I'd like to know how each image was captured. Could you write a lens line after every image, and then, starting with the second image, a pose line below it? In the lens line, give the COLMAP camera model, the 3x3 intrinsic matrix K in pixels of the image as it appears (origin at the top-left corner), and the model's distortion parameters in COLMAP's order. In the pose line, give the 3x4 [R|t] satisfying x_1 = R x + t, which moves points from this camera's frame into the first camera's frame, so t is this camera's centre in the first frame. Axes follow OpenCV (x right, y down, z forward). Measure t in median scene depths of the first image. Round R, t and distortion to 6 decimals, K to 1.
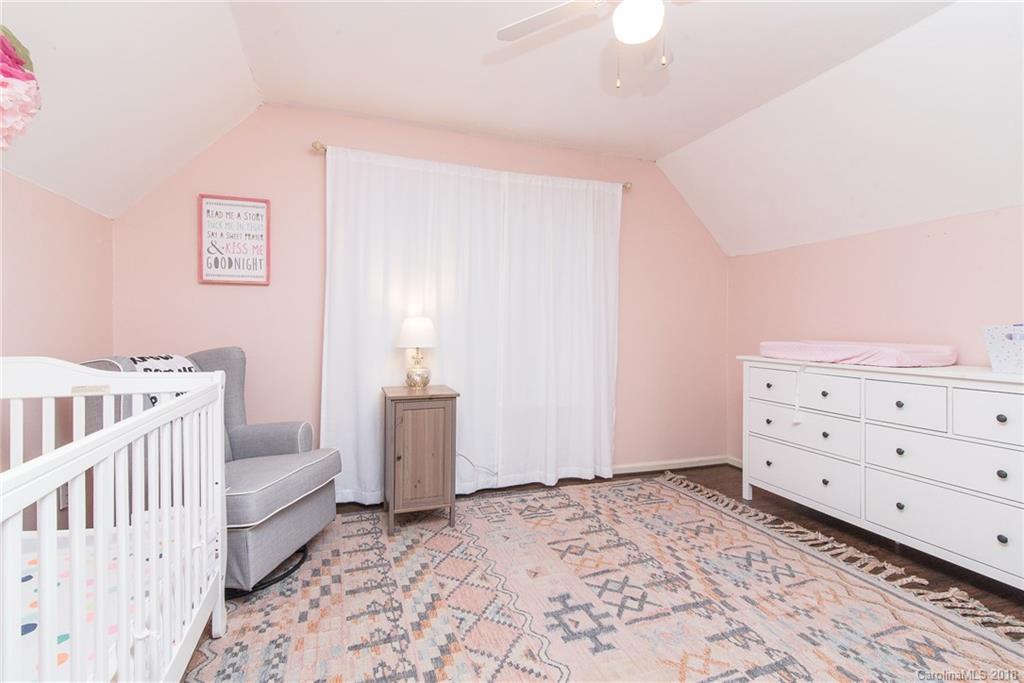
lens RADIAL K [[484.5, 0, 507.3], [0, 484.5, 332.9], [0, 0, 1]] dist [-0.003679, -0.003383]
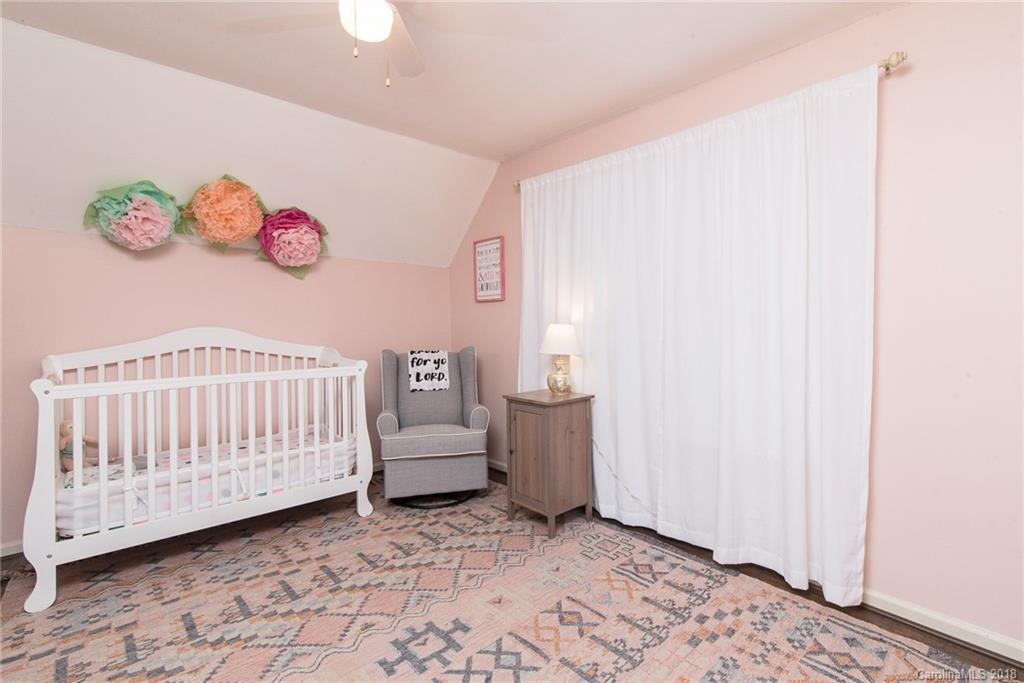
lens RADIAL K [[484.5, 0, 508.0], [0, 484.5, 336.7], [0, 0, 1]] dist [-0.003679, -0.003383]
pose [[0.368675, 0.021486, -0.929310, 0.834876], [-0.015551, 0.999735, 0.016945, -0.027549], [0.929428, 0.008204, 0.368911, 0.606648]]
